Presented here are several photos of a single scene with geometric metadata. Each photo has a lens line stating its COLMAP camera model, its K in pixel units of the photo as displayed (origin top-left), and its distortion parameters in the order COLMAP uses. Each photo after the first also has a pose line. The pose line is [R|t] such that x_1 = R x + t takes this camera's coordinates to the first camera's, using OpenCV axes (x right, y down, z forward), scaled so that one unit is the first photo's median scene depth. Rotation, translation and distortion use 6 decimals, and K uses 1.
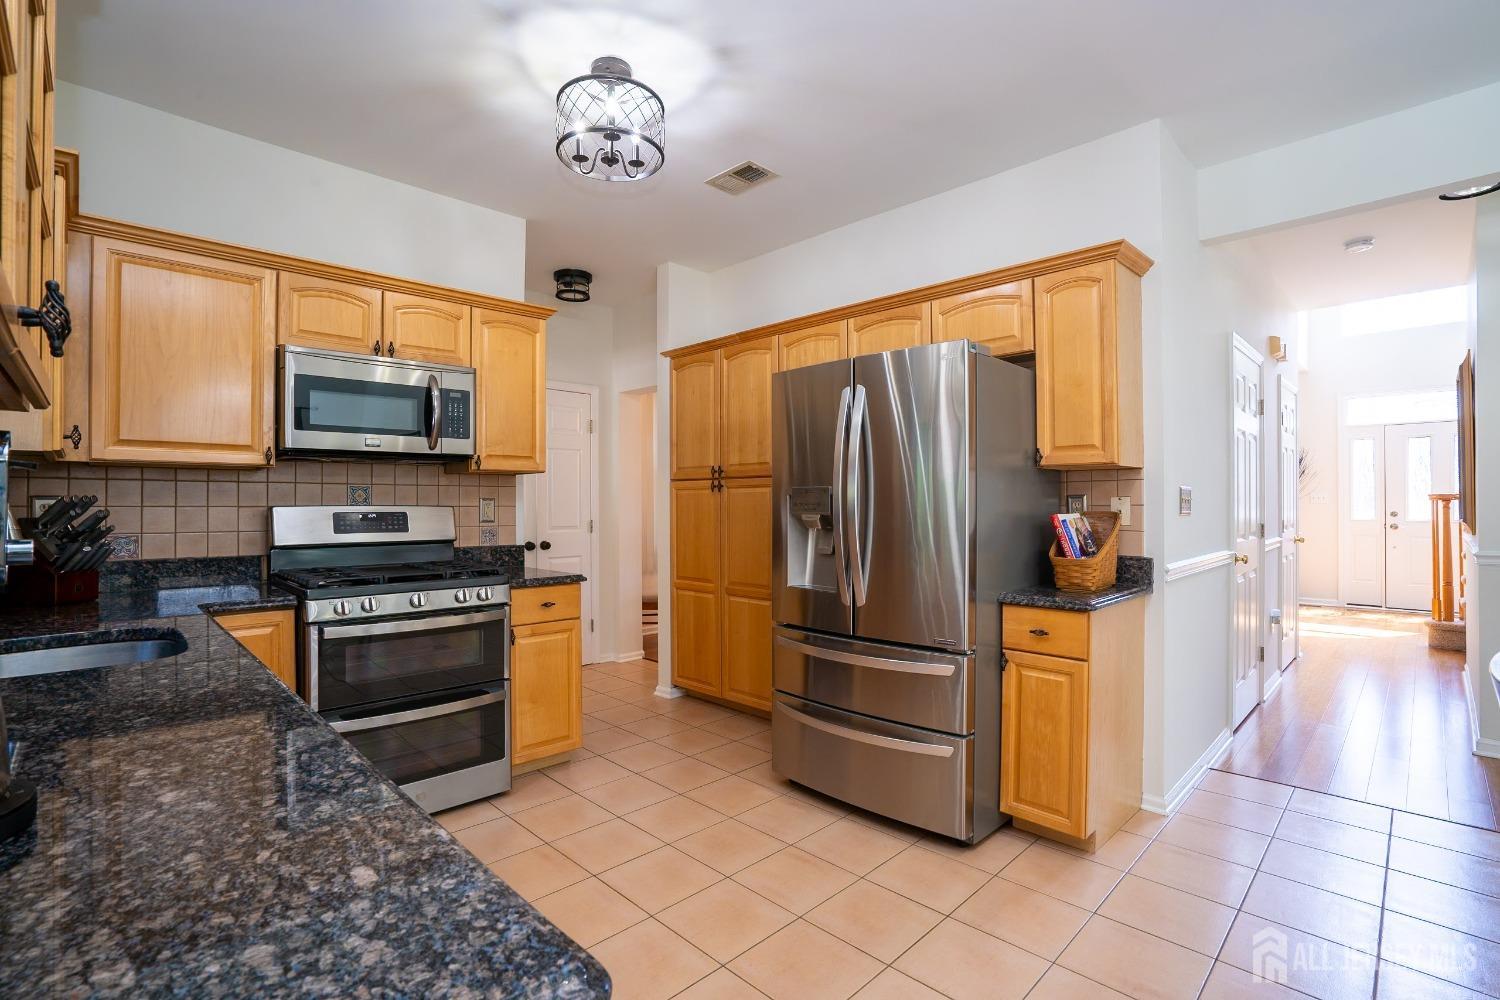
lens RADIAL K [[692.3, 0, 745.2], [0, 692.3, 502.9], [0, 0, 1]] dist [-0.065328, 0.027034]
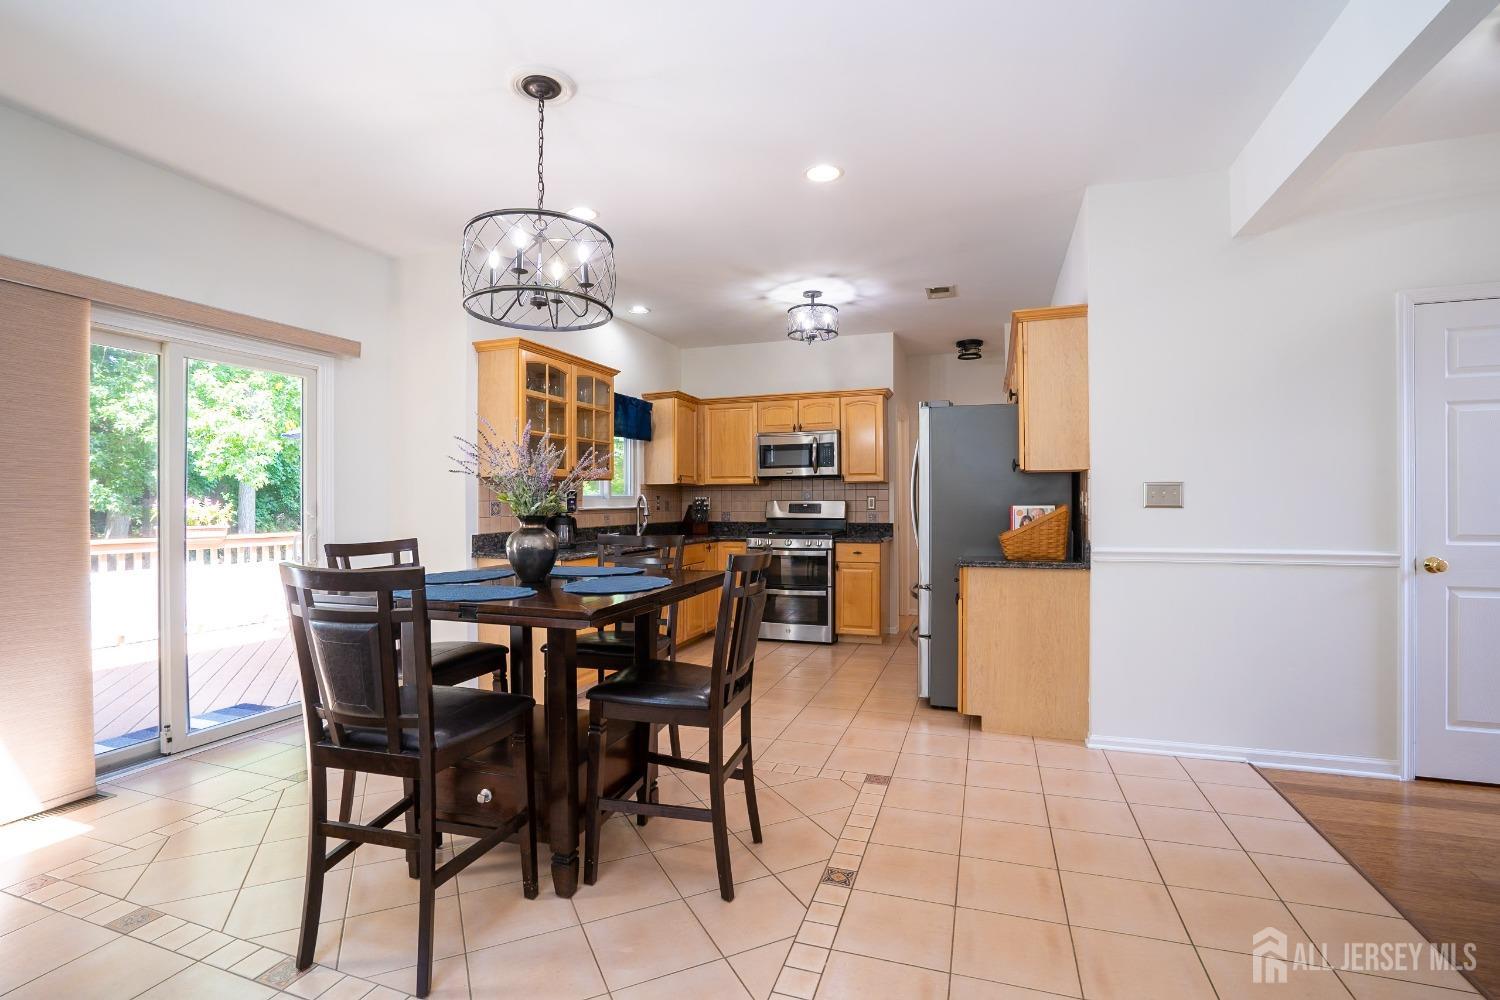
lens RADIAL K [[692.3, 0, 745.2], [0, 692.3, 502.9], [0, 0, 1]] dist [-0.065328, 0.027034]
pose [[0.443114, 0.000771, -0.896465, 1.337750], [0.003641, 0.999990, 0.002660, 0.005473], [0.896458, -0.004443, 0.443106, -0.117749]]
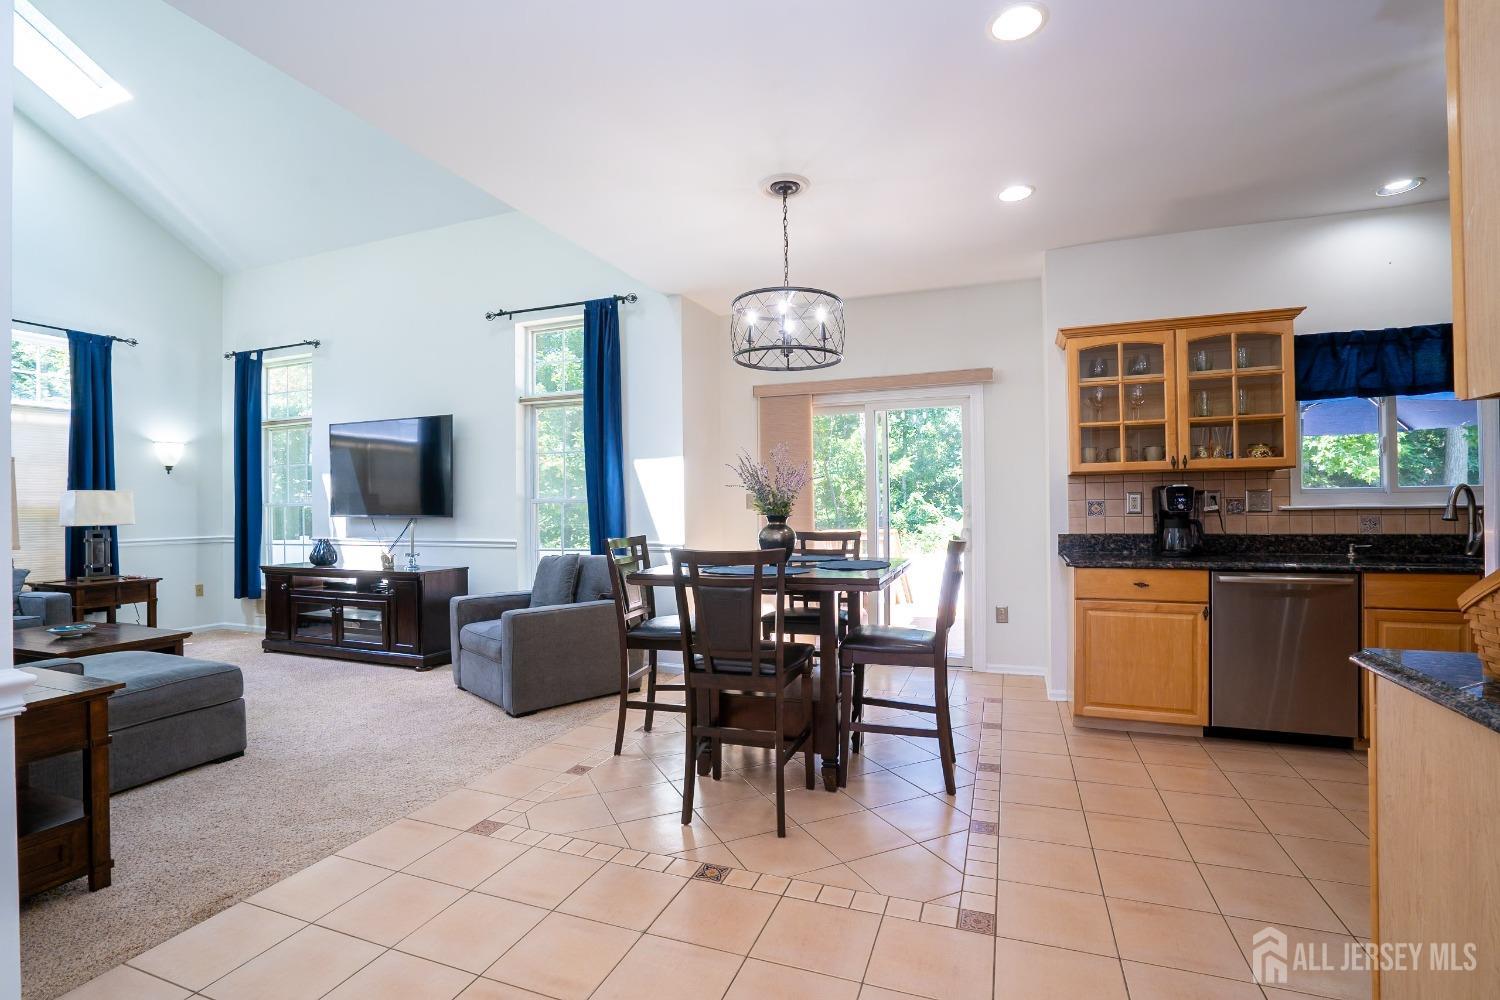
lens RADIAL K [[692.3, 0, 745.2], [0, 692.3, 502.9], [0, 0, 1]] dist [-0.065328, 0.027034]
pose [[-0.909459, 0.009986, -0.415673, 0.992069], [0.013853, 0.999884, -0.006287, 0.007610], [0.415562, -0.011476, -0.909493, 1.029628]]
